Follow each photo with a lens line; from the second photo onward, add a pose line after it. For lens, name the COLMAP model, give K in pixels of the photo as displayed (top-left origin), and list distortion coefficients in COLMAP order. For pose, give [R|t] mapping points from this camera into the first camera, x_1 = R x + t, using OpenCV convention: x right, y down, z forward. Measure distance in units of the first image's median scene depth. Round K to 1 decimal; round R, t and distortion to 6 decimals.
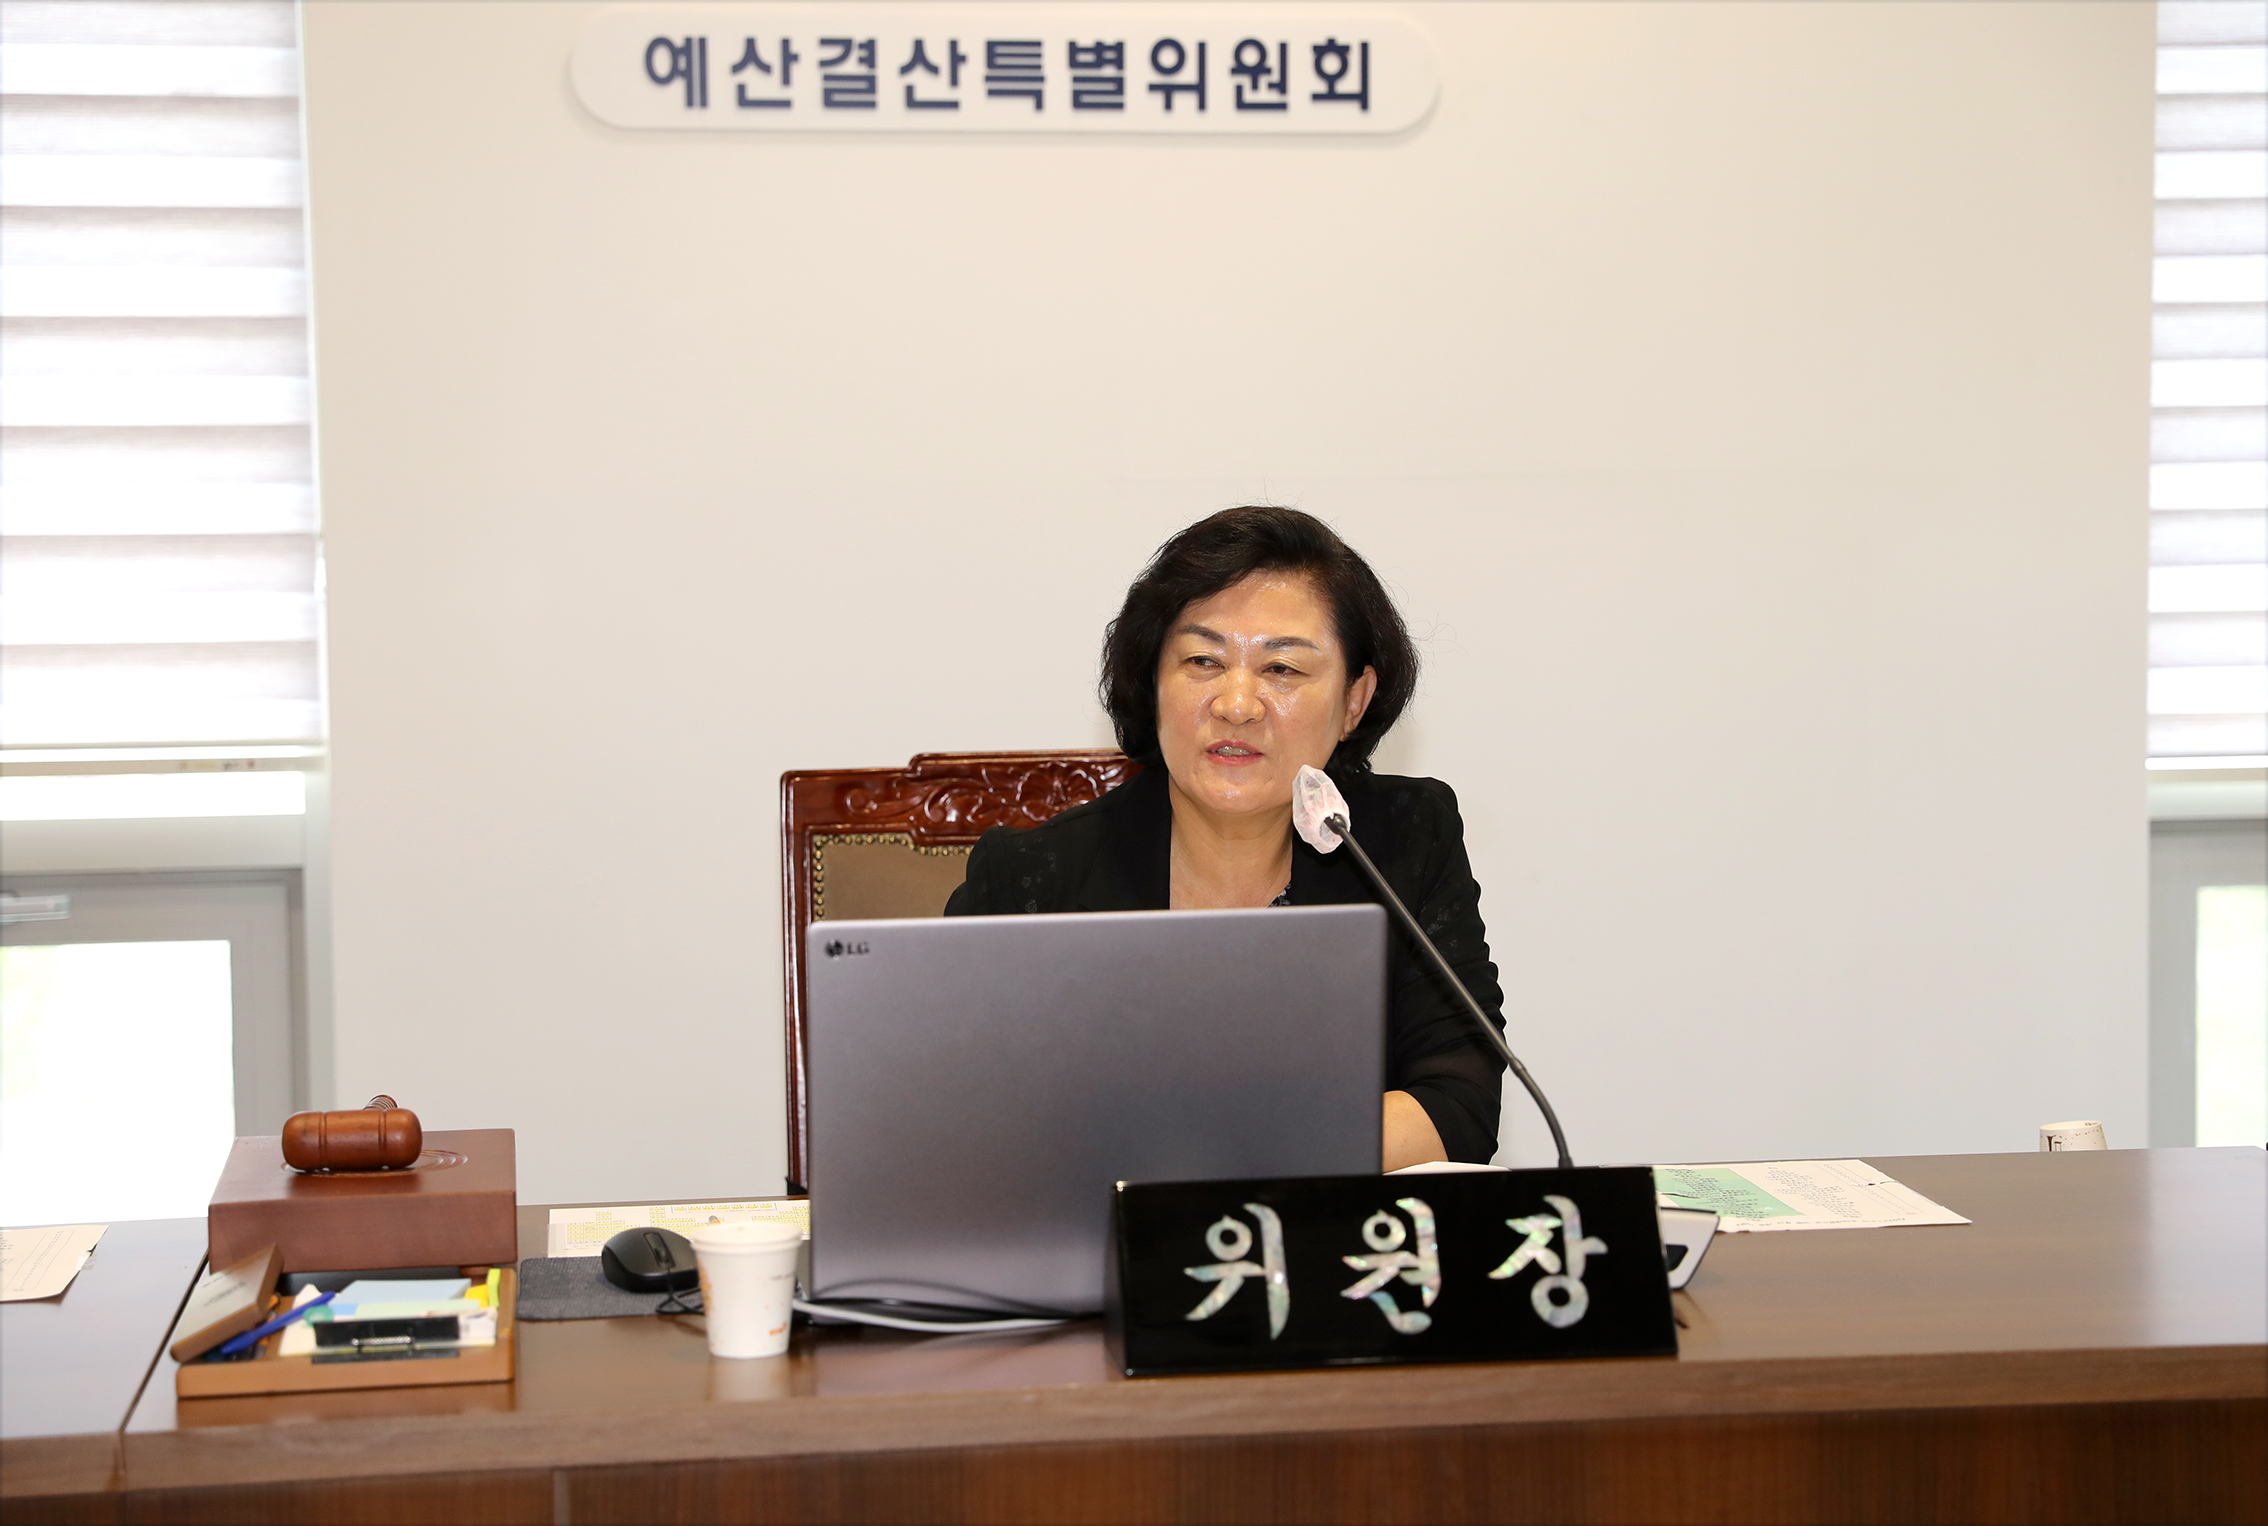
lens RADIAL K [[4590.4, 0, 1137.4], [0, 4590.4, 771.7], [0, 0, 1]] dist [0.276439, 0.000000]
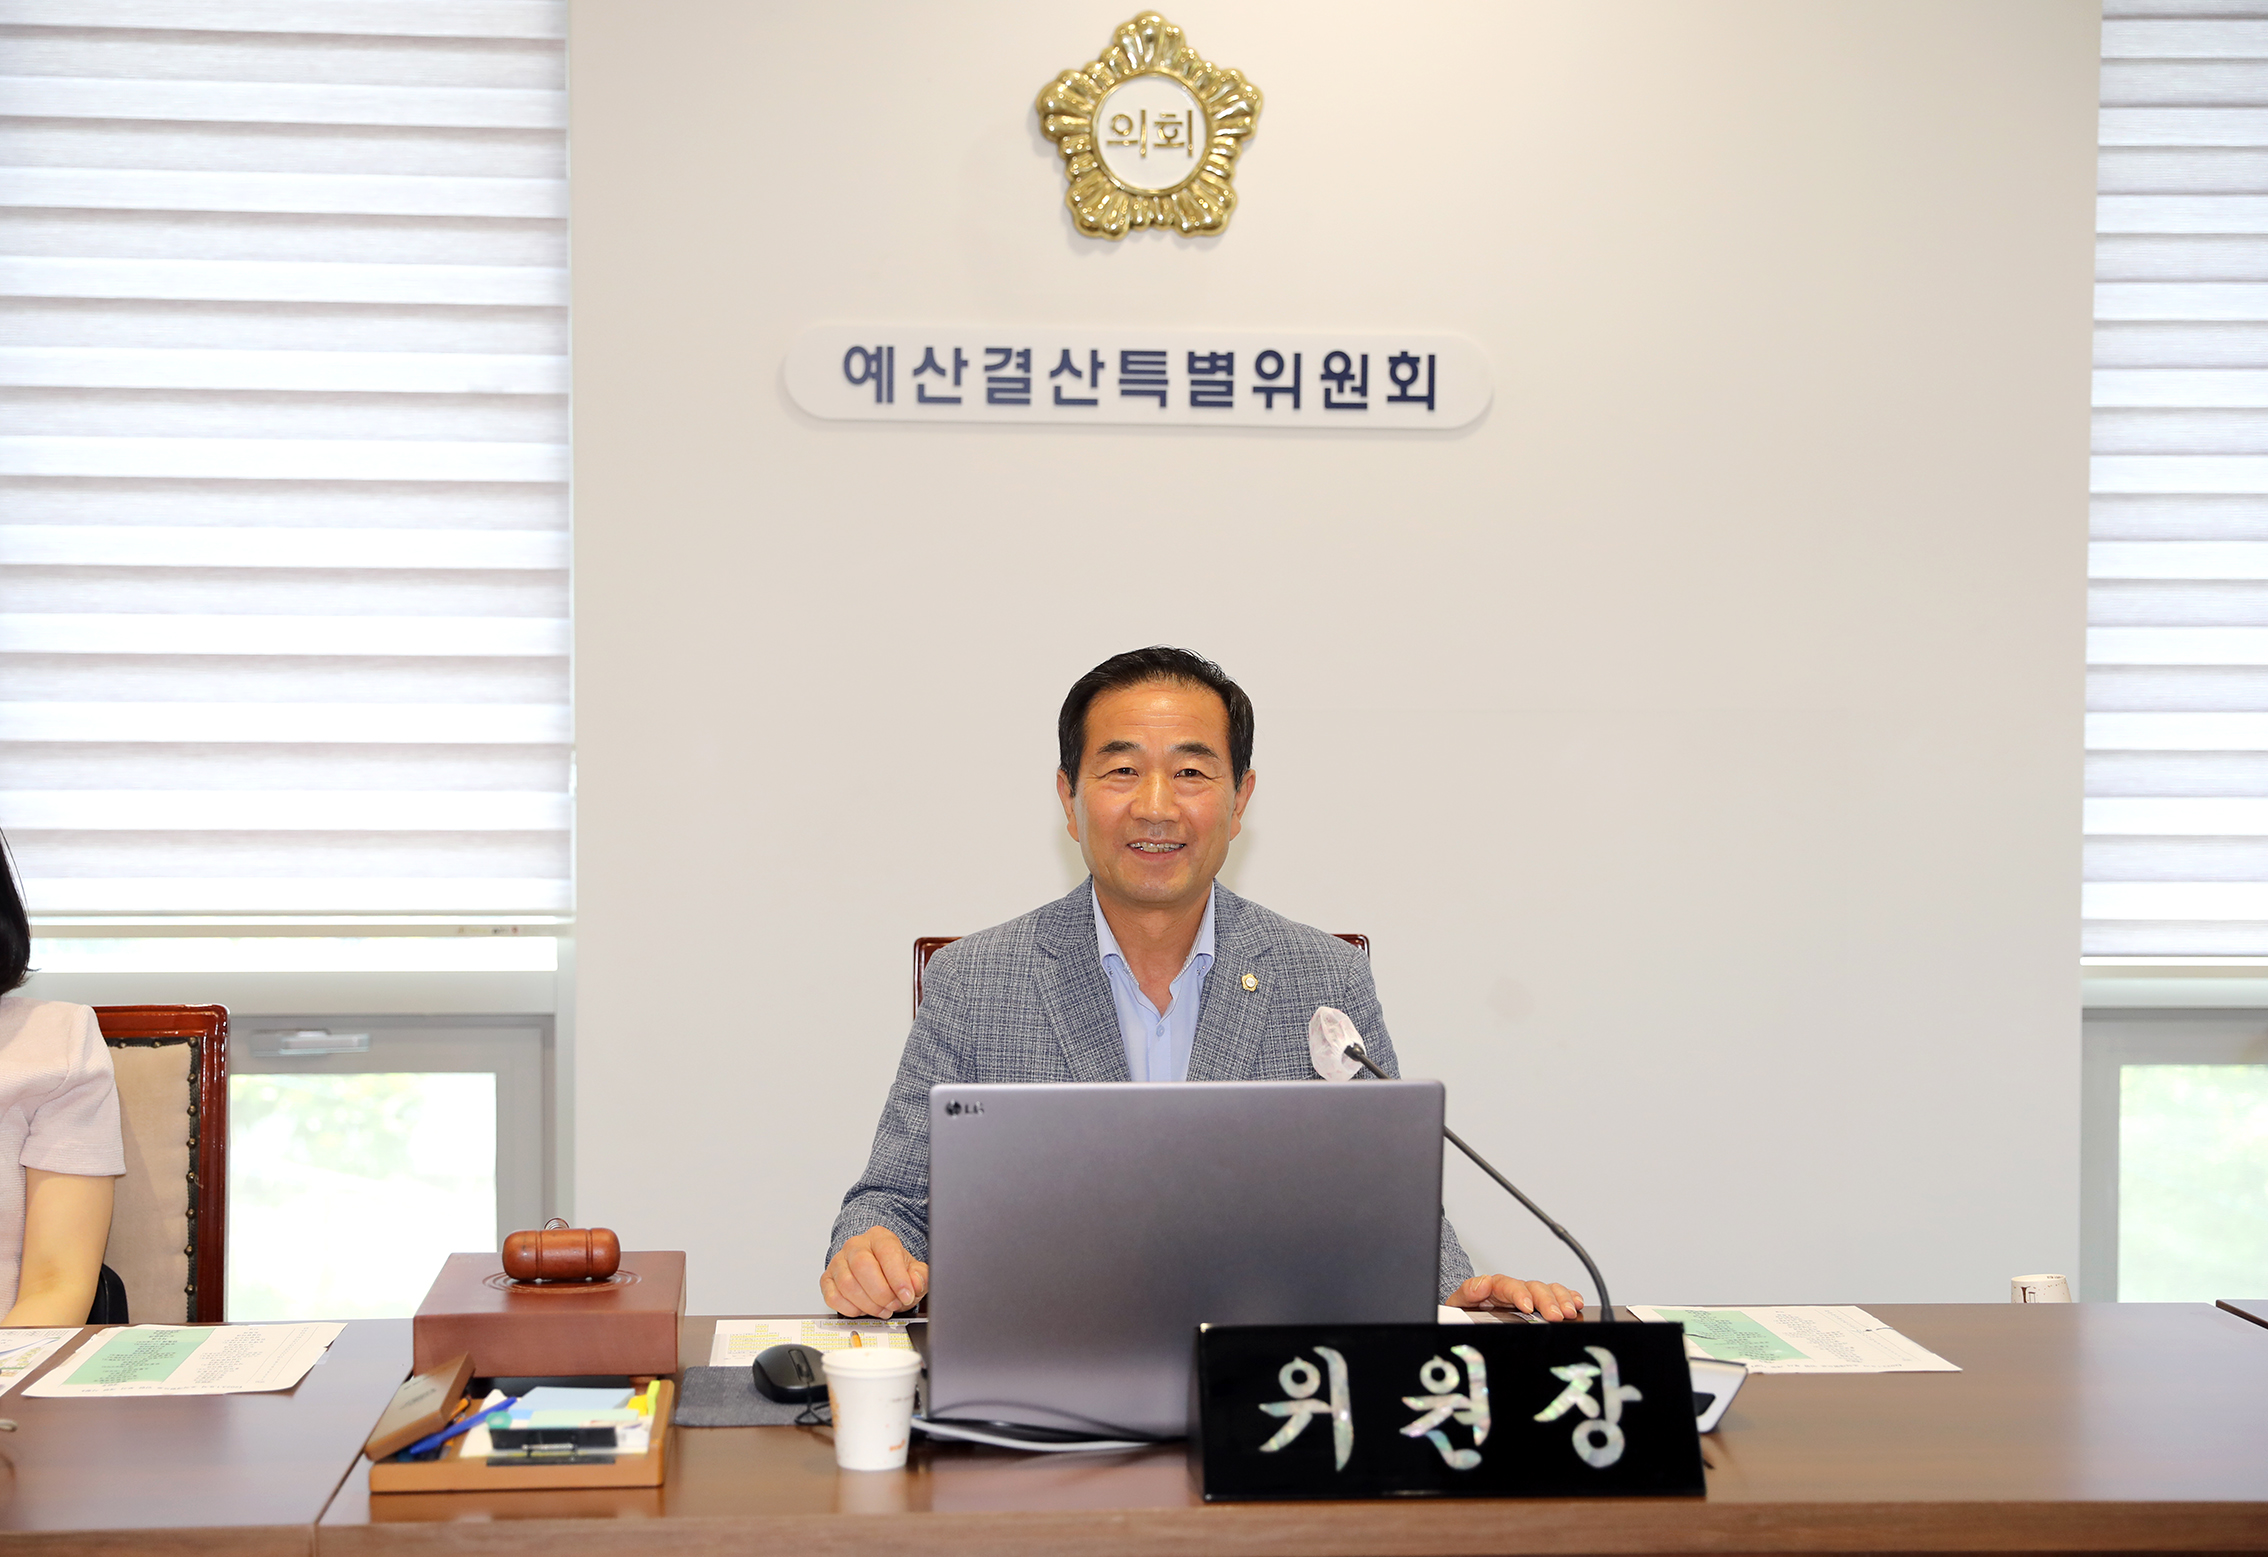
lens RADIAL K [[3218.9, 0, 1053.7], [0, 3218.9, 834.1], [0, 0, 1]] dist [0.127911, 0.000000]
pose [[0.997930, 0.017662, -0.061839, 0.005871], [-0.019582, 0.999340, -0.030581, -0.004606], [0.061258, 0.031728, 0.997618, 0.189181]]
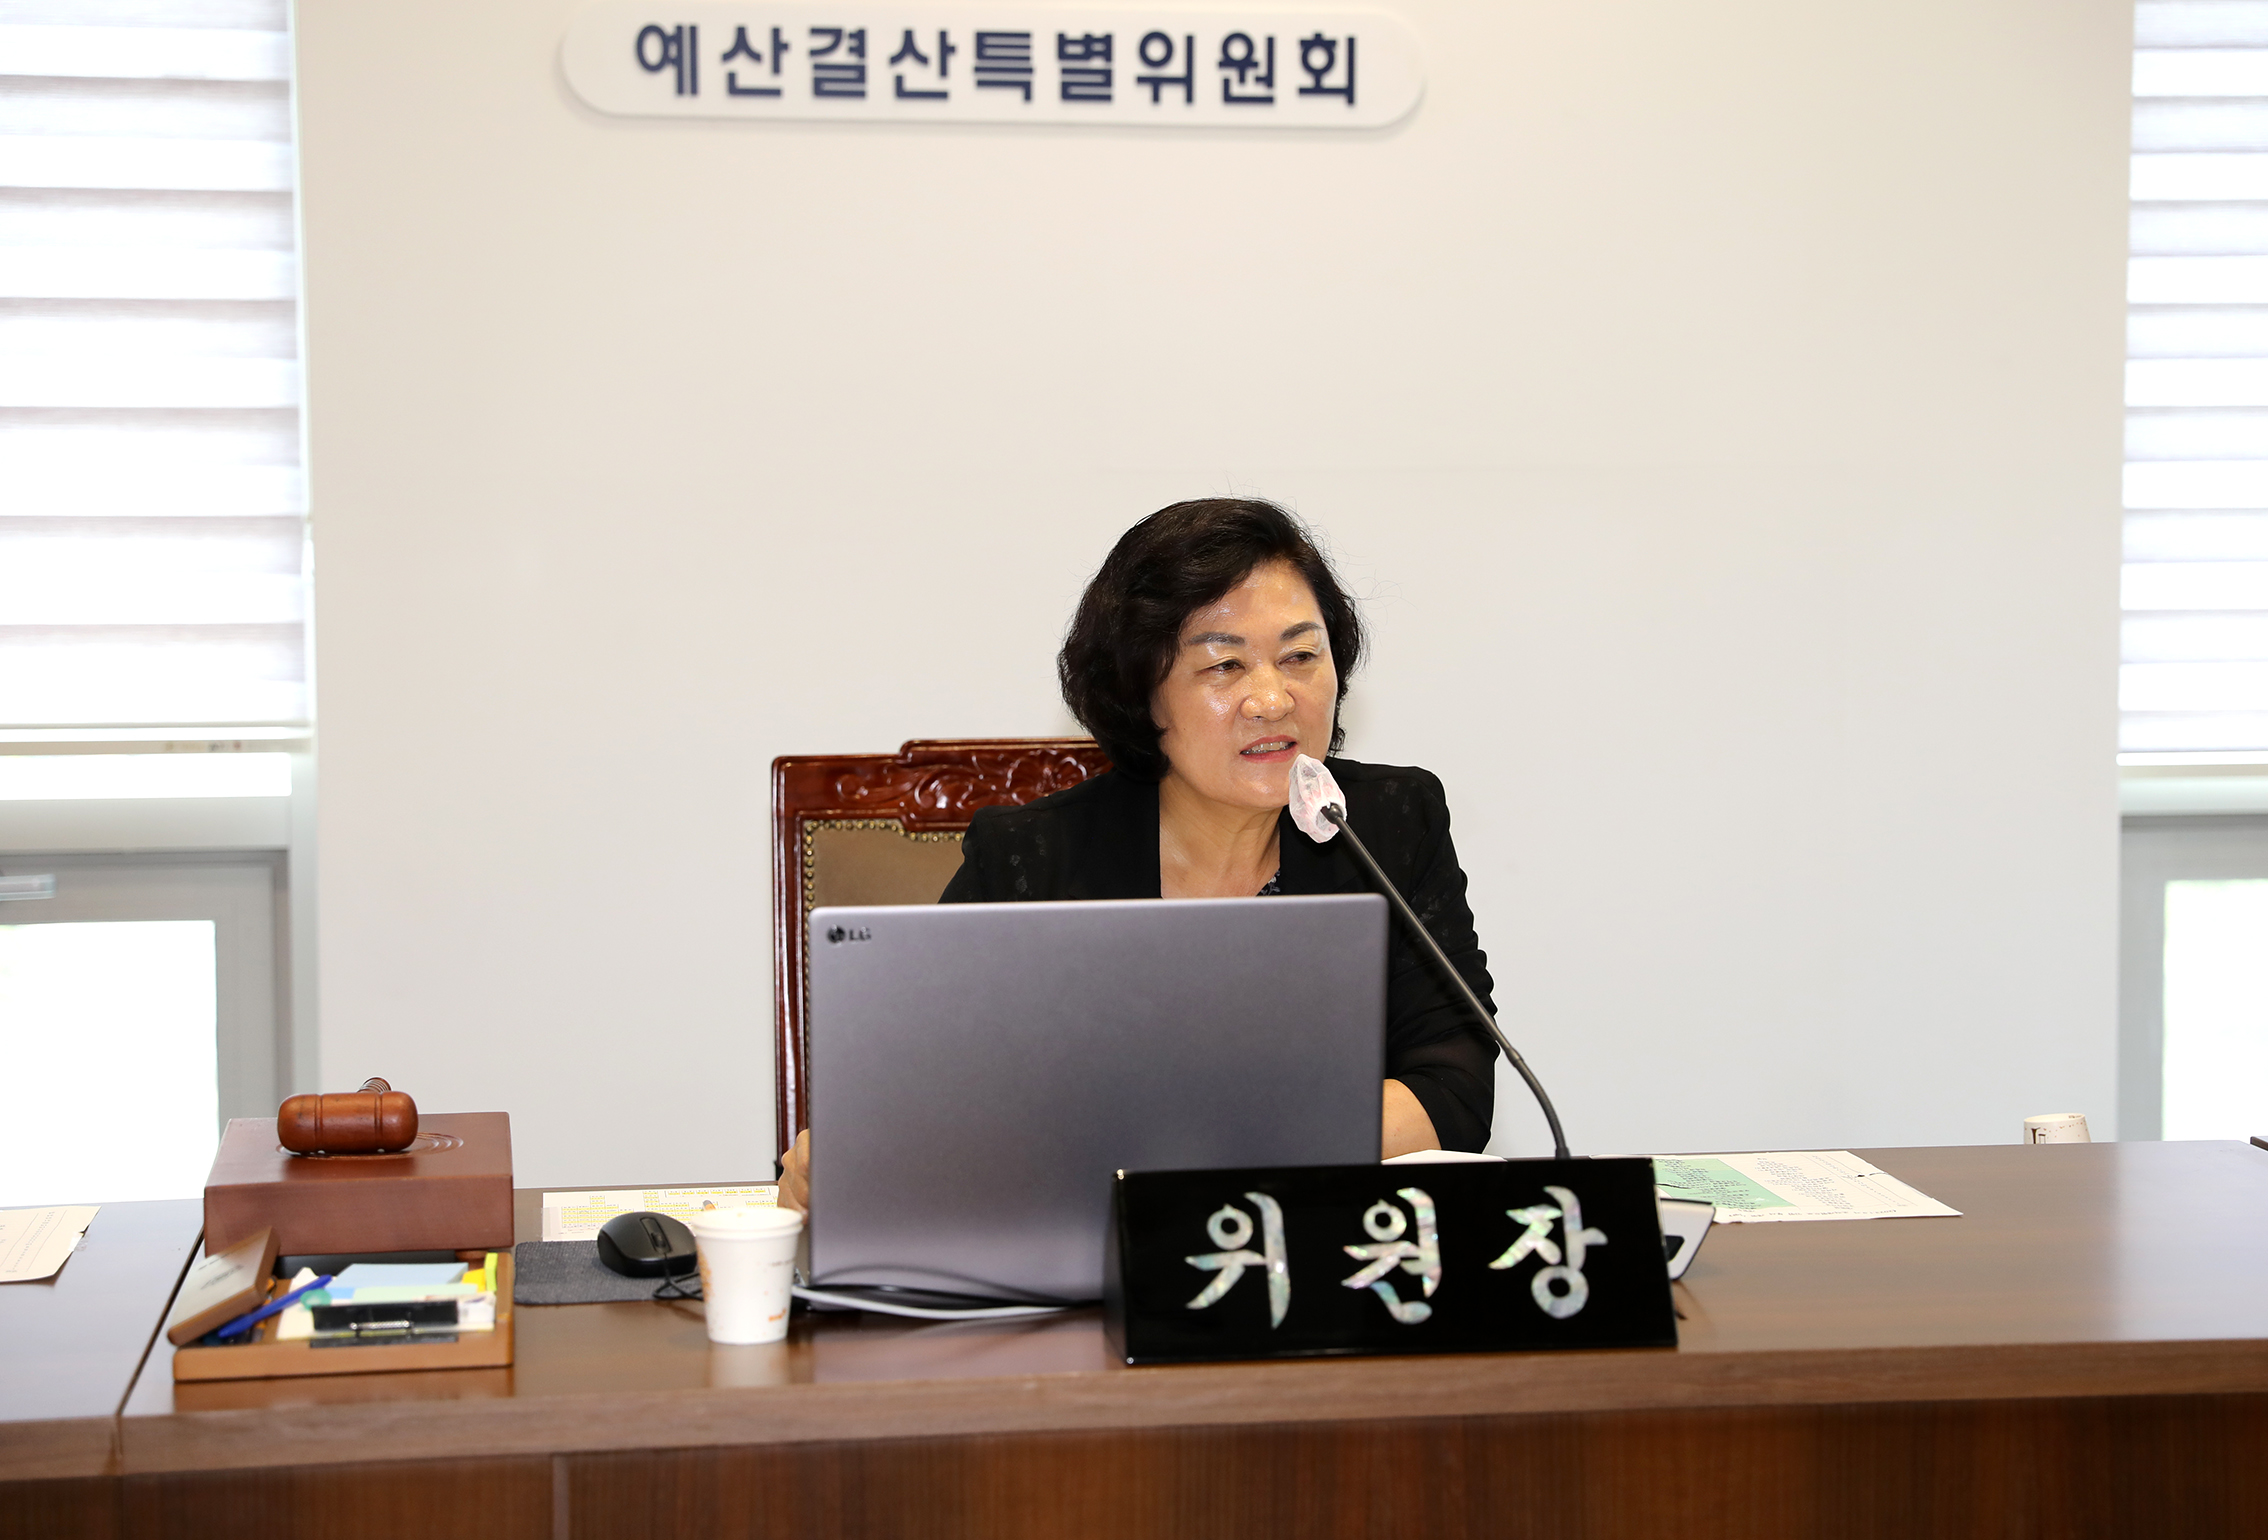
lens RADIAL K [[4480.2, 0, 1133.1], [0, 4480.2, 764.4], [0, 0, 1]] dist [0.273826, 0.000000]
pose [[0.999875, 0.007357, 0.014008, -0.013966], [-0.007369, 0.999972, 0.000850, 0.000204], [-0.014001, -0.000953, 0.999902, 0.022327]]
